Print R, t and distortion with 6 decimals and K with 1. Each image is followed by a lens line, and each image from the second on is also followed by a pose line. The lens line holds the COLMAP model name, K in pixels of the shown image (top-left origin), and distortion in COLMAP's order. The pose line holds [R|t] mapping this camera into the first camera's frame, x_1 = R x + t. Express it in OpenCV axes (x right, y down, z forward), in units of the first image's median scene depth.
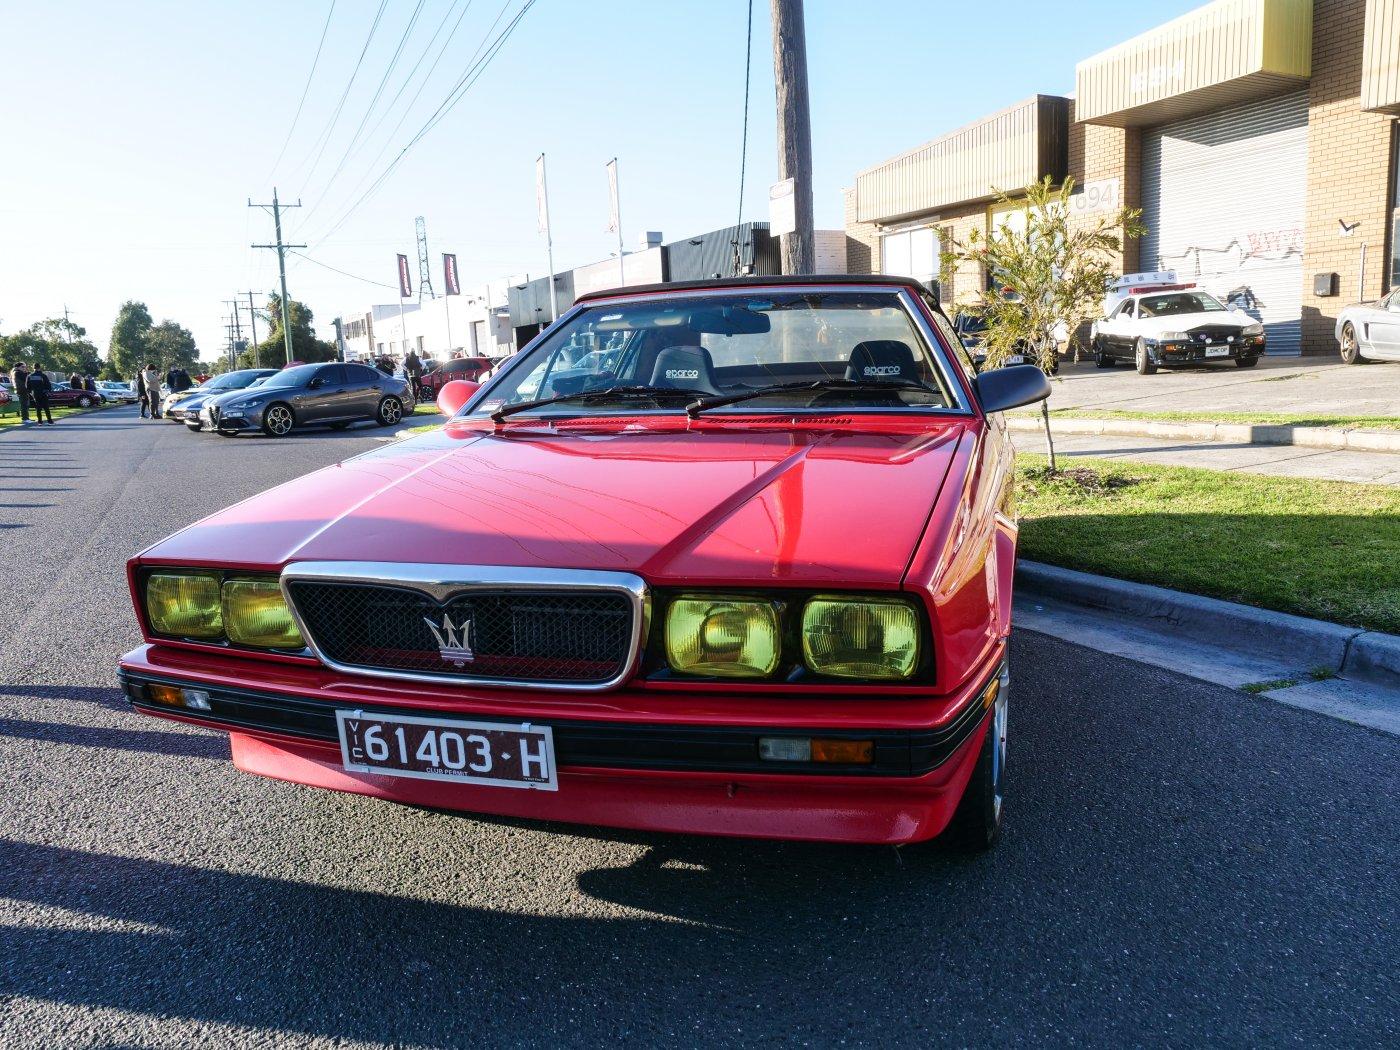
lens RADIAL K [[1020.9, 0, 700.0], [0, 1020.9, 525.0], [0, 0, 1]] dist [-0.004227, -0.002171]
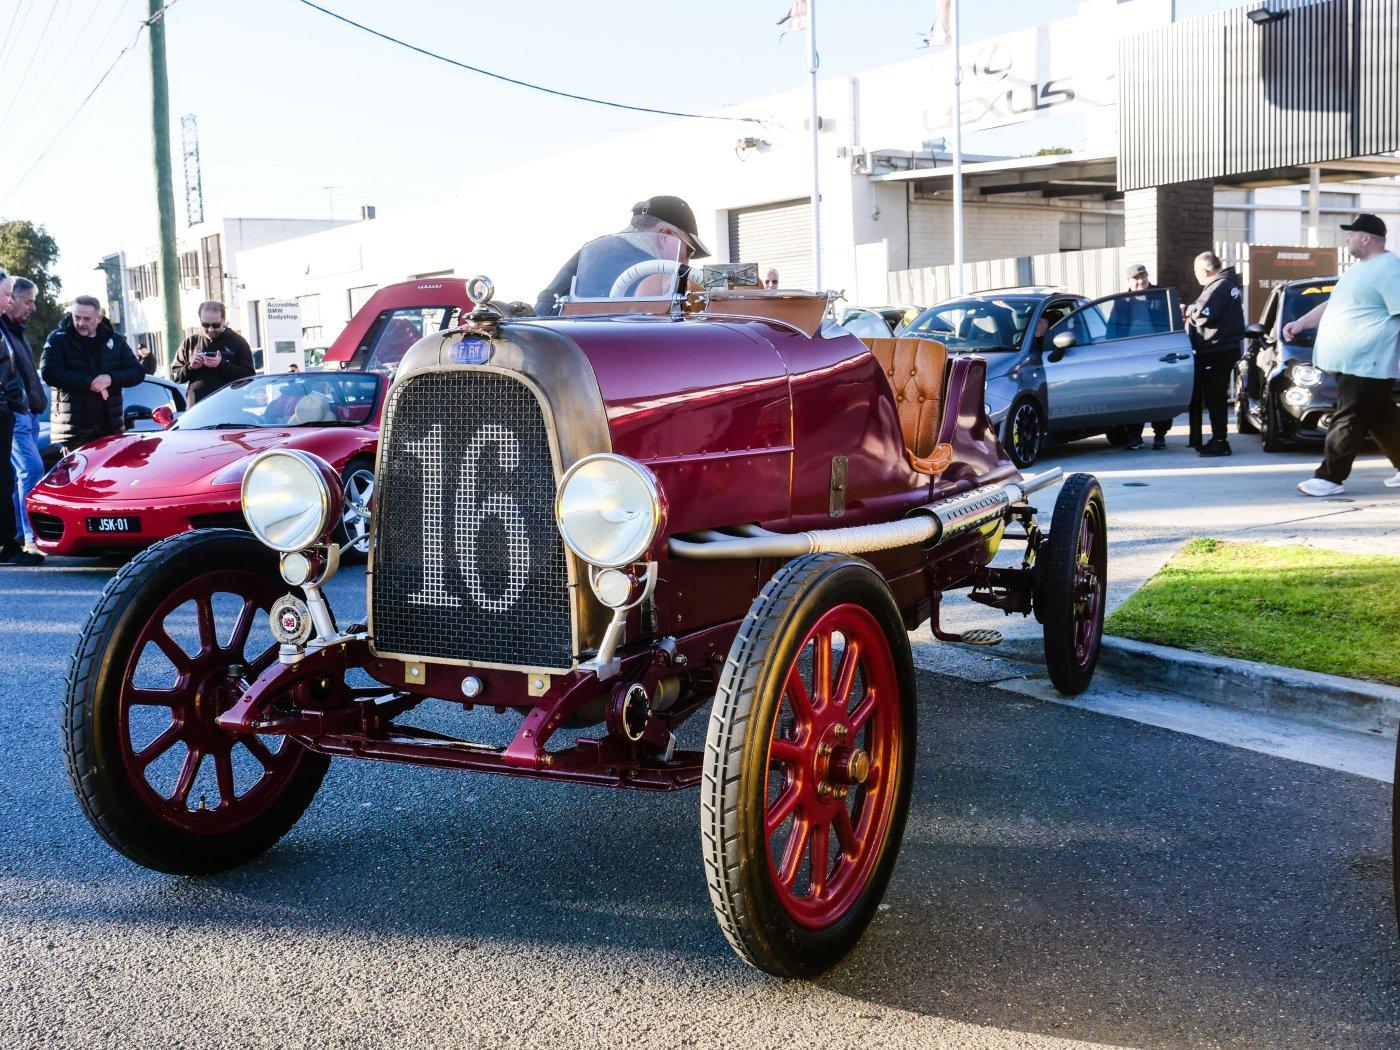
lens RADIAL K [[1478.4, 0, 700.0], [0, 1478.4, 525.0], [0, 0, 1]] dist [0.006416, 0.008997]
pose [[0.994747, 0.003962, 0.102284, -0.132813], [0.001553, 0.998552, -0.053780, -0.034872], [-0.102349, 0.053656, 0.993300, 0.255662]]
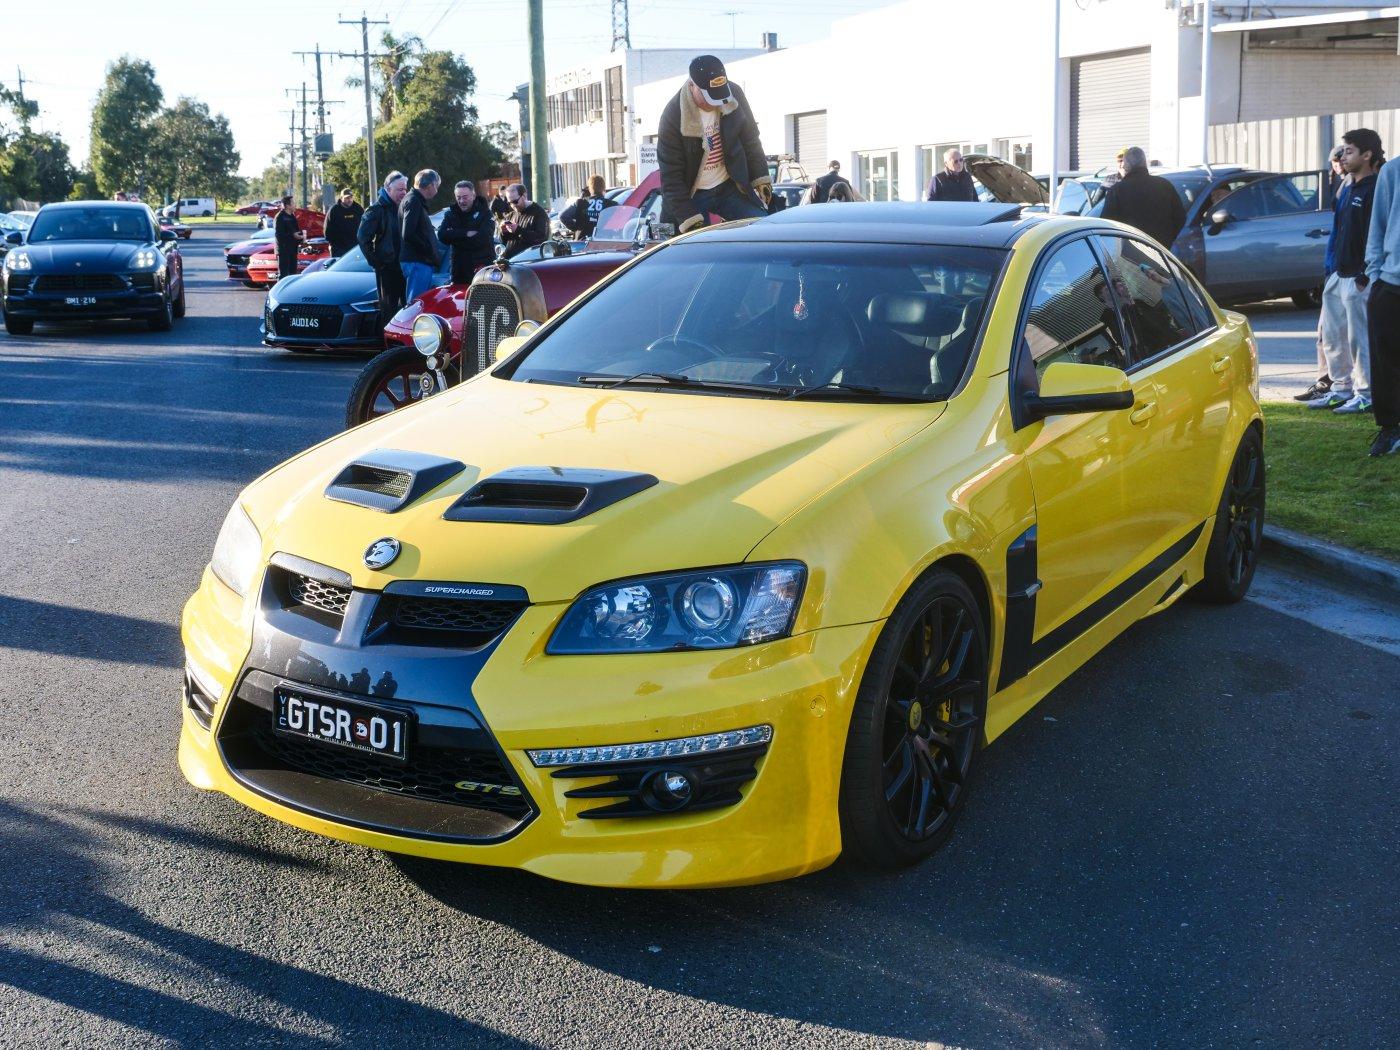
lens RADIAL K [[1660.2, 0, 700.0], [0, 1660.2, 525.0], [0, 0, 1]] dist [-0.007422, 0.003719]
pose [[0.983566, 0.055189, -0.171909, -0.113859], [-0.048166, 0.997836, 0.044765, -0.032382], [0.174008, -0.035749, 0.984095, 0.214946]]
